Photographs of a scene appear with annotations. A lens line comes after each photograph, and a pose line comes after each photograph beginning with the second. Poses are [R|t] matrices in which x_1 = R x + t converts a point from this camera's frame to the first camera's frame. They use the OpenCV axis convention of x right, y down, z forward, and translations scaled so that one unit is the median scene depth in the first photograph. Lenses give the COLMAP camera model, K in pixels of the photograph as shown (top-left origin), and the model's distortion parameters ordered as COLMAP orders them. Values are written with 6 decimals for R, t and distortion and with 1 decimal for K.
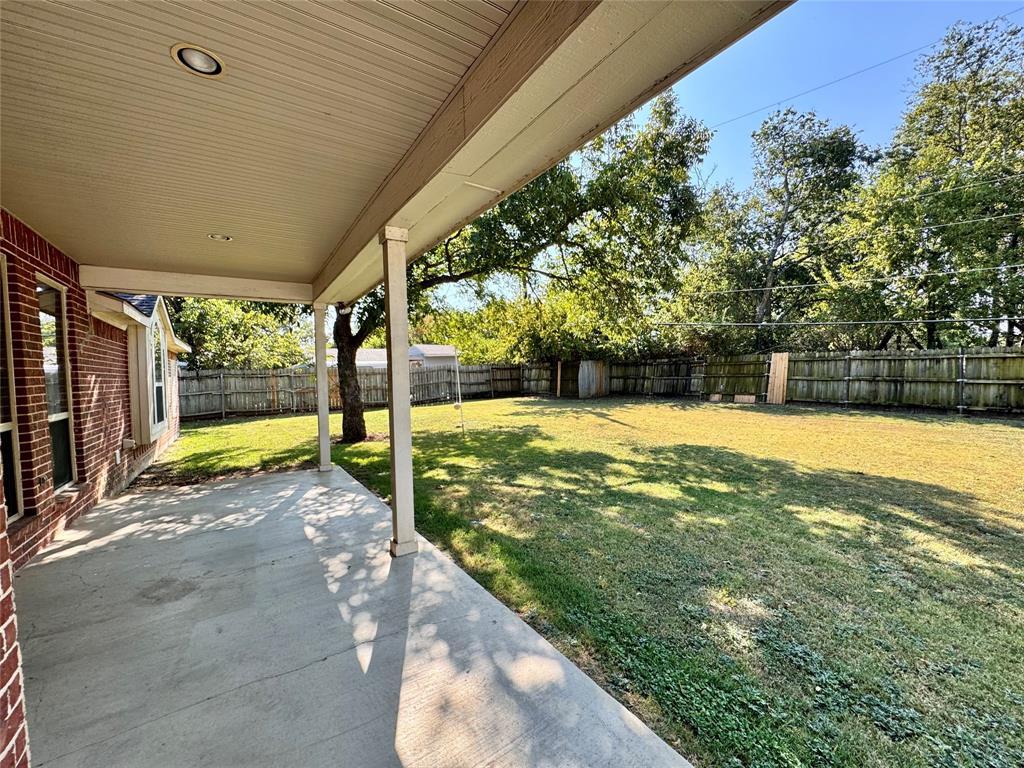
lens RADIAL K [[405.3, 0, 509.5], [0, 405.3, 382.4], [0, 0, 1]] dist [-0.001284, 0.000025]
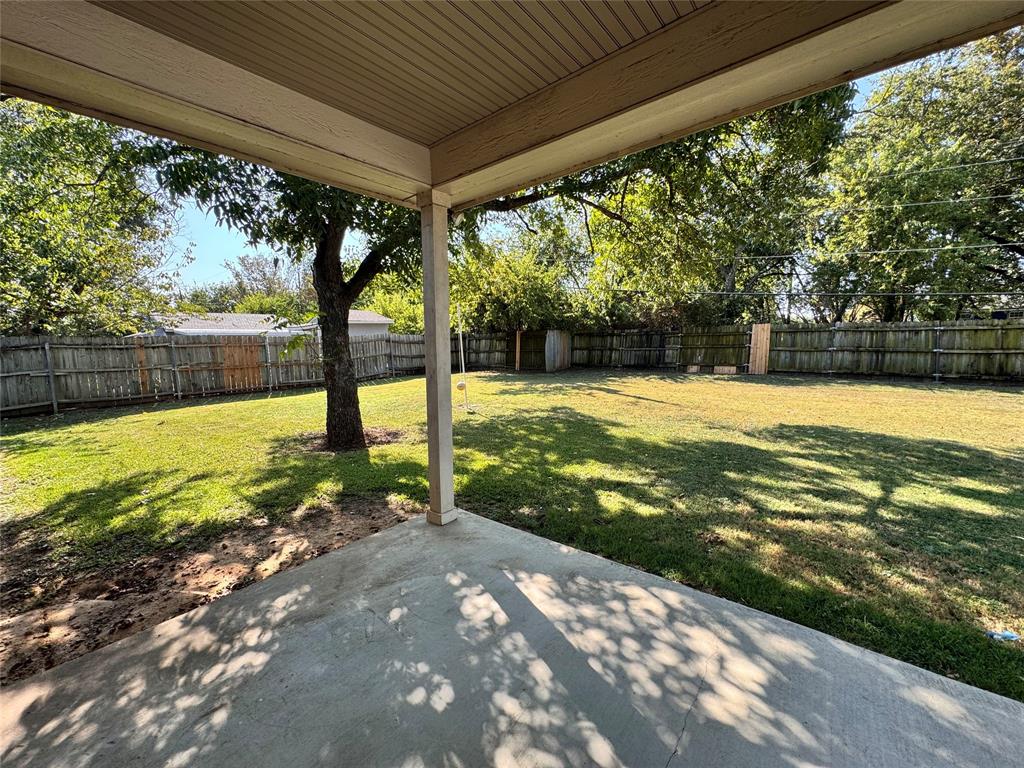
lens RADIAL K [[405.3, 0, 509.5], [0, 405.3, 382.4], [0, 0, 1]] dist [-0.001284, 0.000025]
pose [[0.957106, -0.024815, 0.288674, -0.273278], [0.005140, 0.997623, 0.068716, 0.000042], [-0.289693, -0.064285, 0.954958, 0.249898]]
